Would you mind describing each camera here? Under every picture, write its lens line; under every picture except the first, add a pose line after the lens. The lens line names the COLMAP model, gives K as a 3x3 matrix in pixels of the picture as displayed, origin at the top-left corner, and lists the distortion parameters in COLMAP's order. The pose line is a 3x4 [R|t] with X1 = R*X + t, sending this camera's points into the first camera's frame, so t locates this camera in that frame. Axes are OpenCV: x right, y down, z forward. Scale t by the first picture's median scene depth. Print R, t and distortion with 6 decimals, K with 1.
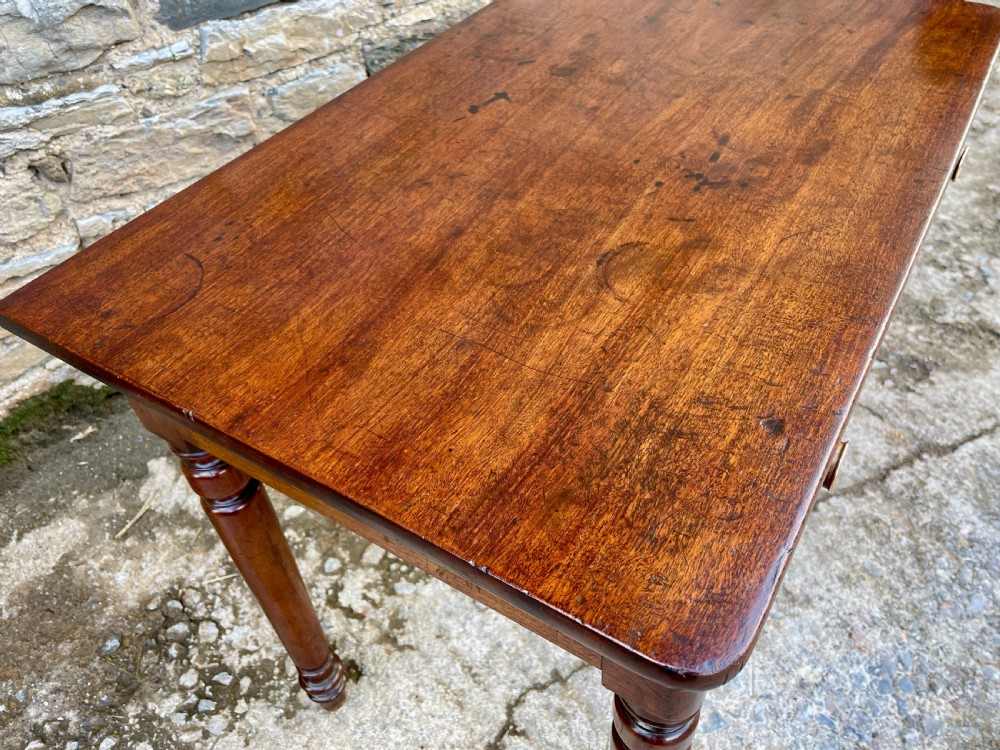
lens RADIAL K [[766.6, 0, 507.1], [0, 766.6, 367.5], [0, 0, 1]] dist [0.062945, -0.079069]
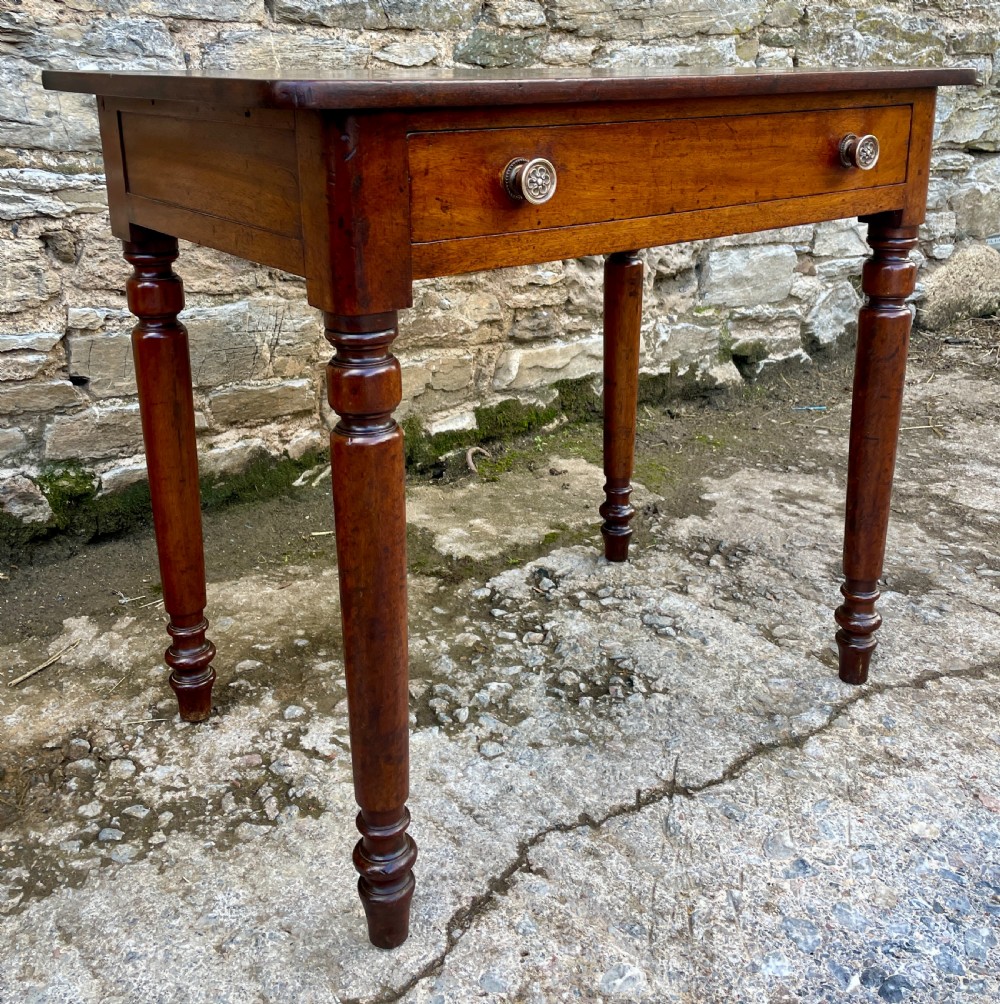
lens RADIAL K [[1105.8, 0, 519.7], [0, 1105.8, 390.4], [0, 0, 1]] dist [0.042416, 0.000000]
pose [[0.998359, 0.056954, -0.005956, -0.016823], [-0.053465, 0.889814, -0.453181, 0.495497], [-0.020510, 0.452756, 0.891399, -0.138128]]
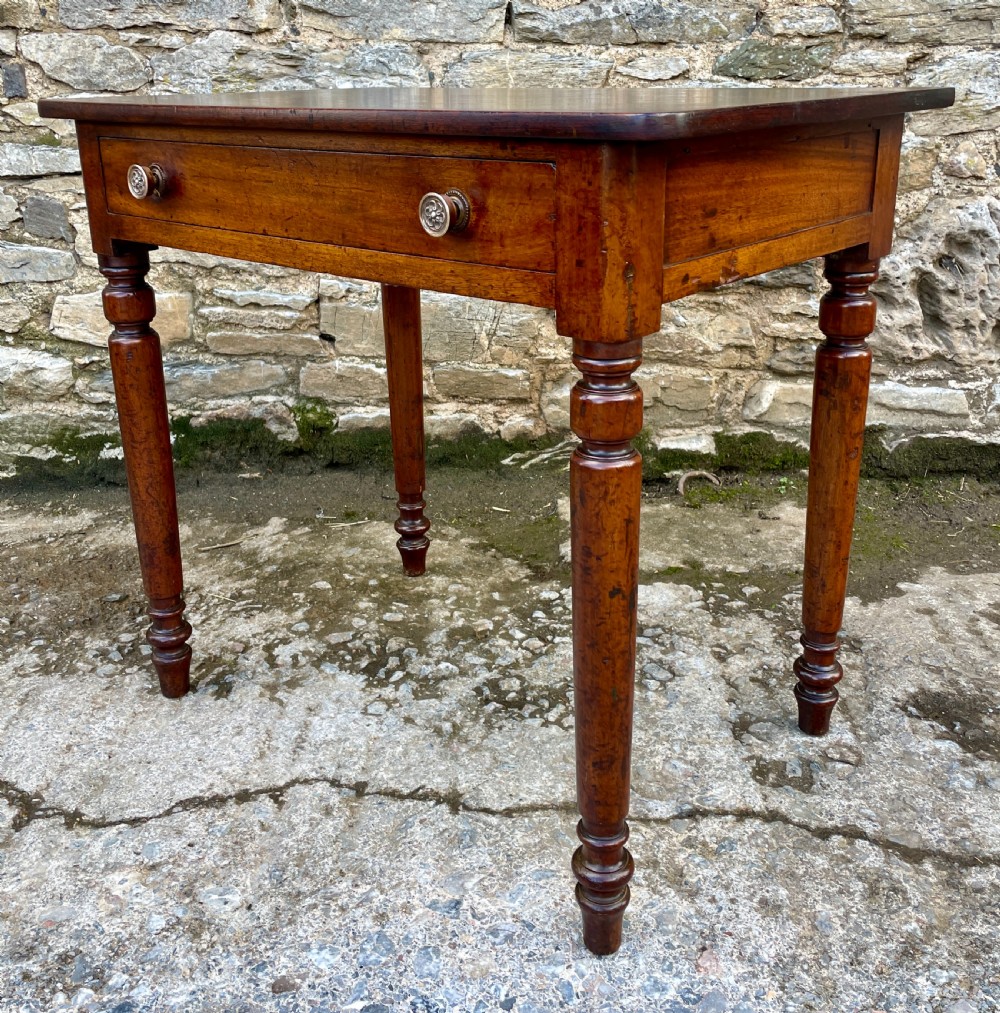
lens RADIAL K [[1102.4, 0, 501.4], [0, 1102.4, 423.9], [0, 0, 1]] dist [0.042498, 0.000000]
pose [[0.740565, 0.247838, -0.624612, 0.765735], [-0.482786, 0.842775, -0.238008, 0.269495], [0.467421, 0.477814, 0.743782, 0.021054]]
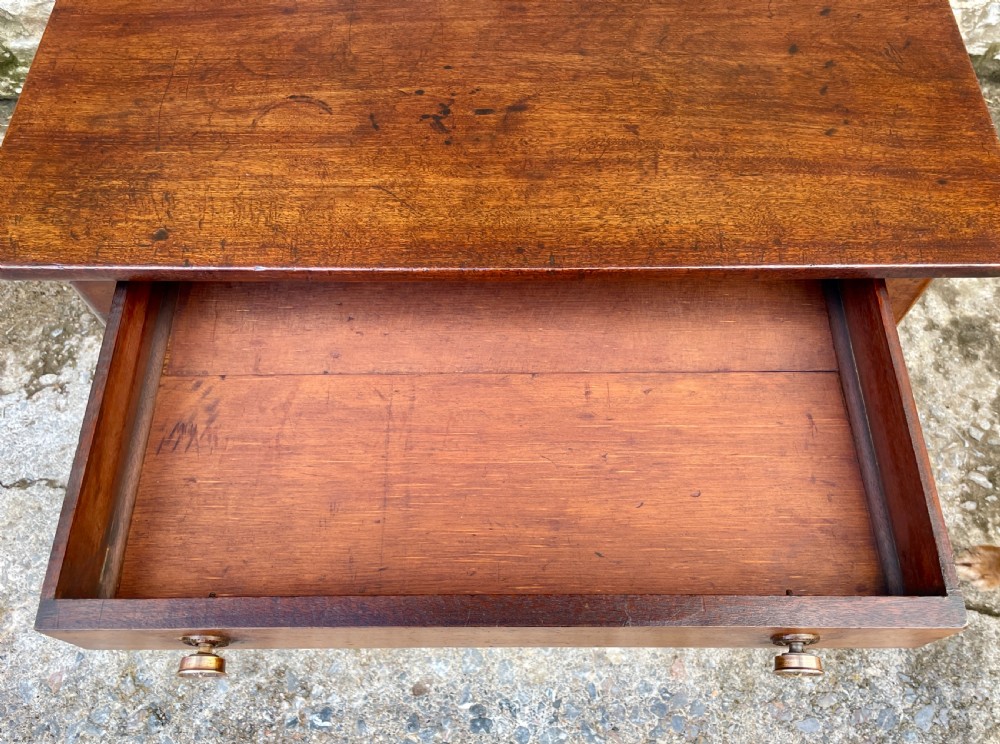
lens RADIAL K [[825.3, 0, 500.0], [0, 825.3, 381.7], [0, 0, 1]] dist [0.083818, -0.112883]
pose [[0.767943, 0.589124, -0.251390, 0.315003], [-0.463918, 0.782195, 0.415875, -0.293333], [0.441638, -0.202744, 0.873986, -0.009326]]
